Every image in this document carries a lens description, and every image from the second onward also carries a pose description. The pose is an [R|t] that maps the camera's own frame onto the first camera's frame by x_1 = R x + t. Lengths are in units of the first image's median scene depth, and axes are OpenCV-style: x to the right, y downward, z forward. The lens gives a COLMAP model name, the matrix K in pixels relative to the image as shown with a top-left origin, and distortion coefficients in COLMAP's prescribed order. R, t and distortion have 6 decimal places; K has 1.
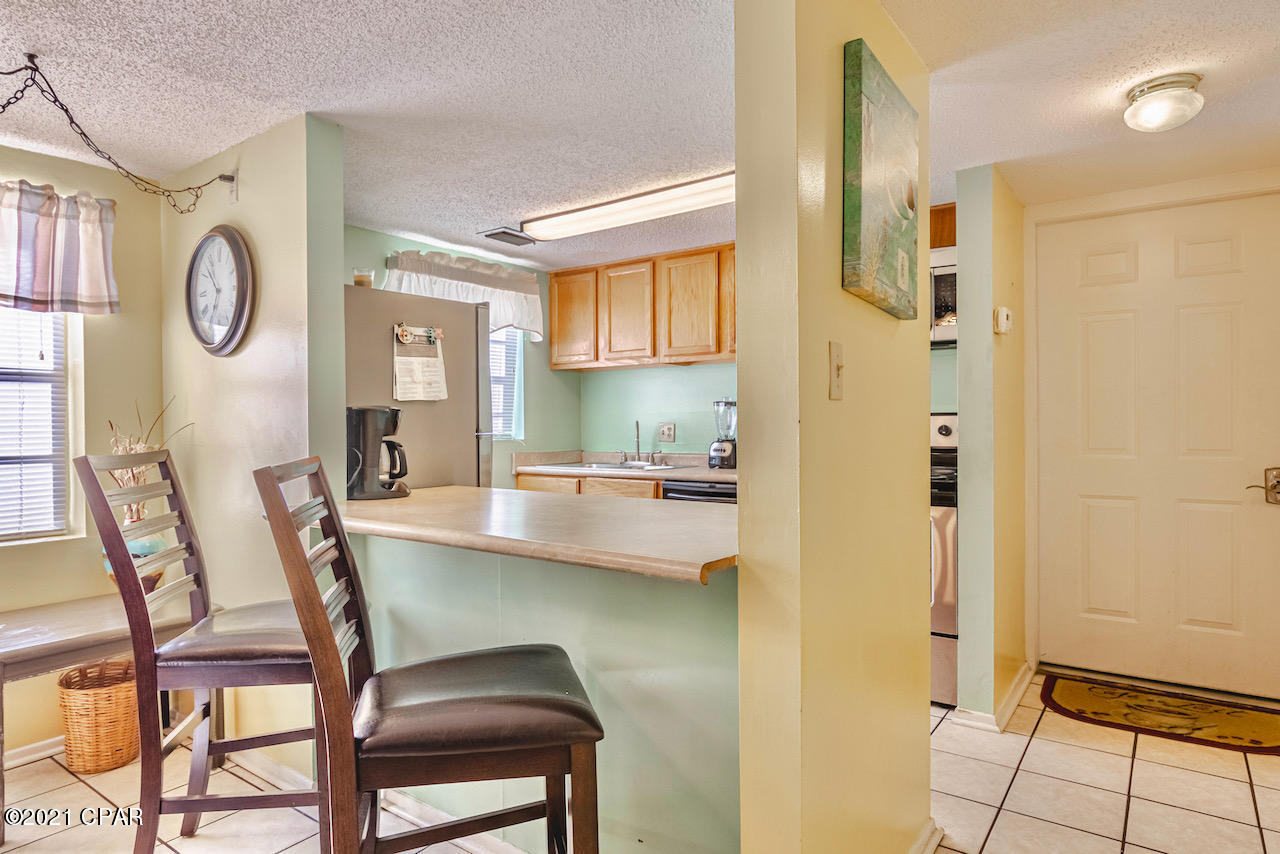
lens RADIAL K [[738.0, 0, 640.0], [0, 738.0, 427.6], [0, 0, 1]] dist [0.003546, -0.002043]
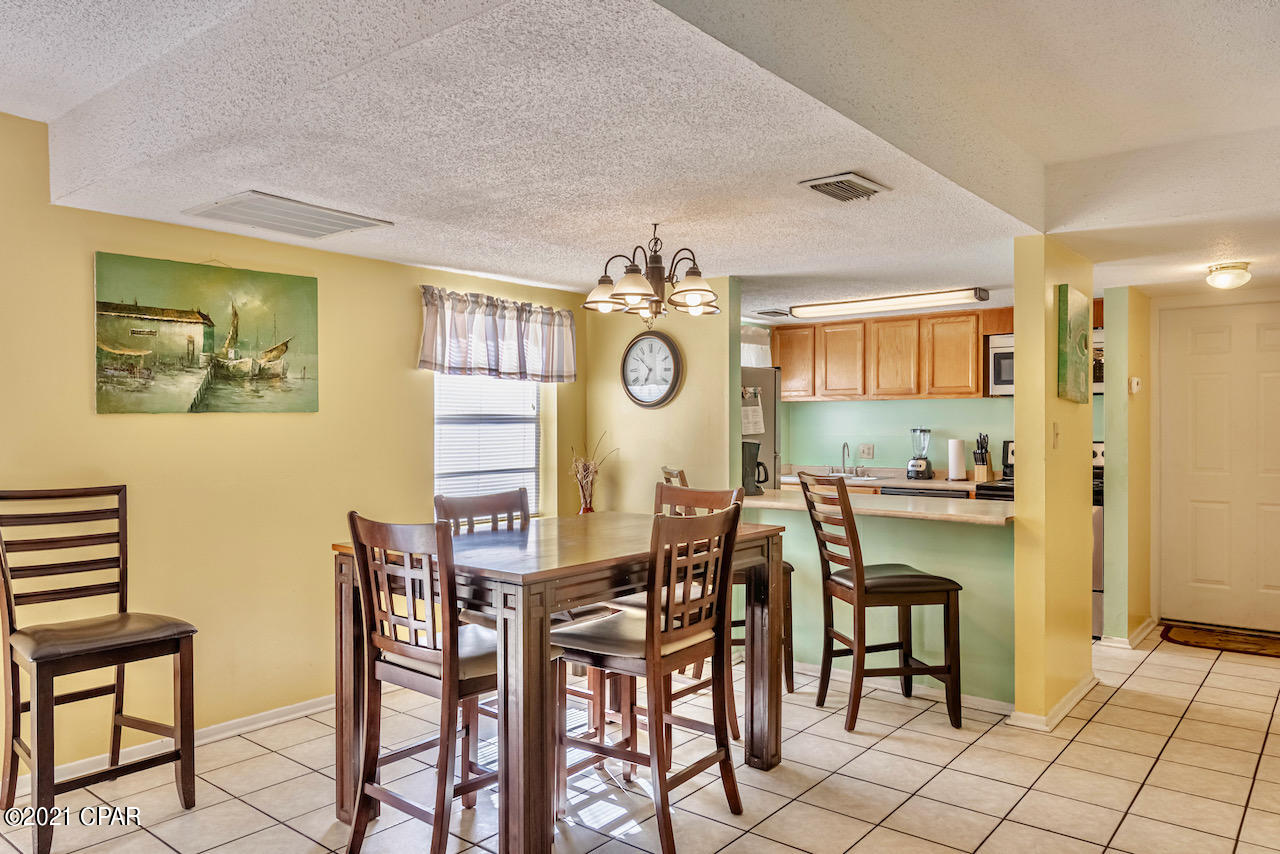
lens RADIAL K [[877.4, 0, 638.8], [0, 877.4, 429.7], [0, 0, 1]] dist [-0.000496, 0.008901]
pose [[0.998134, 0.005873, -0.060776, -0.391526], [-0.005934, 0.999982, -0.000828, -0.039755], [0.060770, 0.001187, 0.998151, -0.812540]]
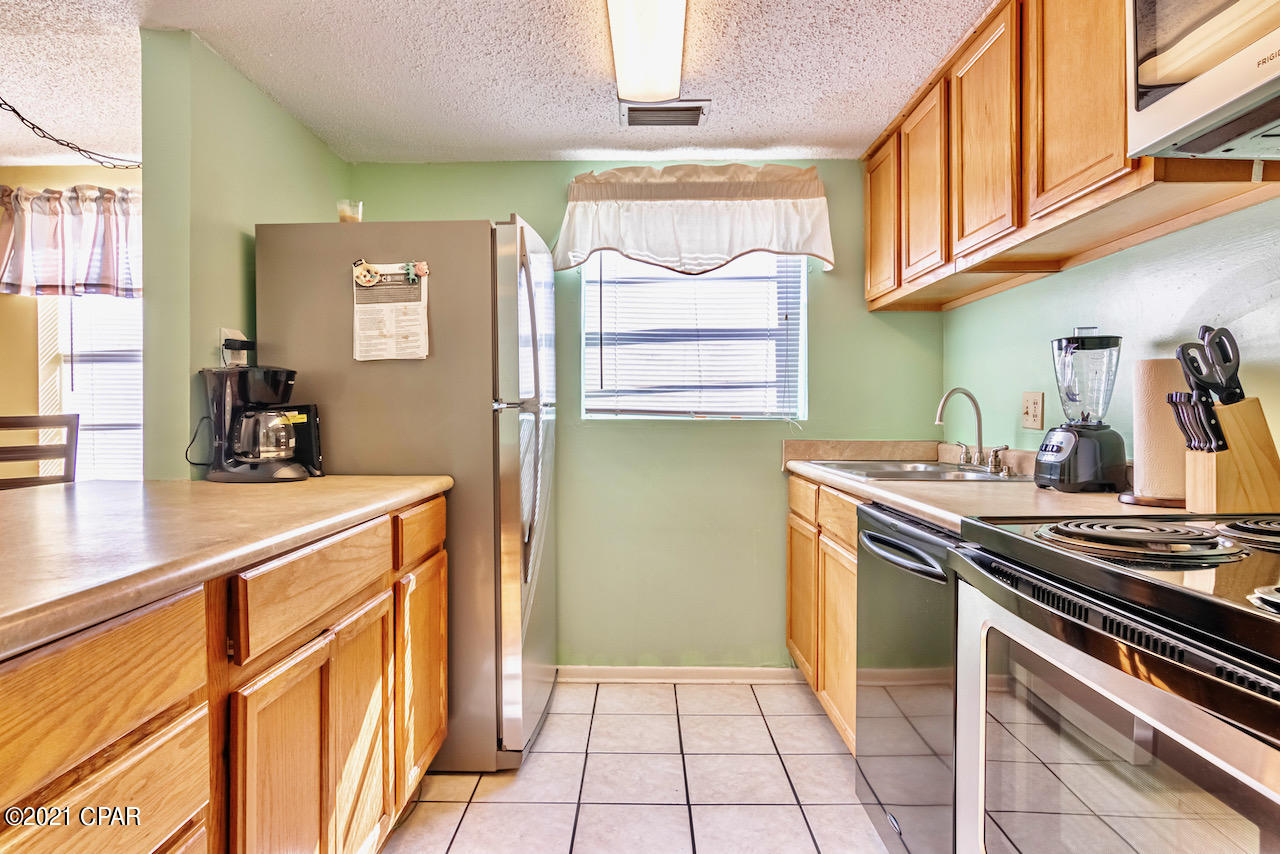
lens RADIAL K [[739.2, 0, 637.2], [0, 739.2, 422.9], [0, 0, 1]] dist [-0.001176, -0.000565]
pose [[0.571678, 0.012794, -0.820378, 0.433329], [-0.005352, 0.999915, 0.011865, 0.016039], [0.820461, -0.002392, 0.571698, 0.714173]]
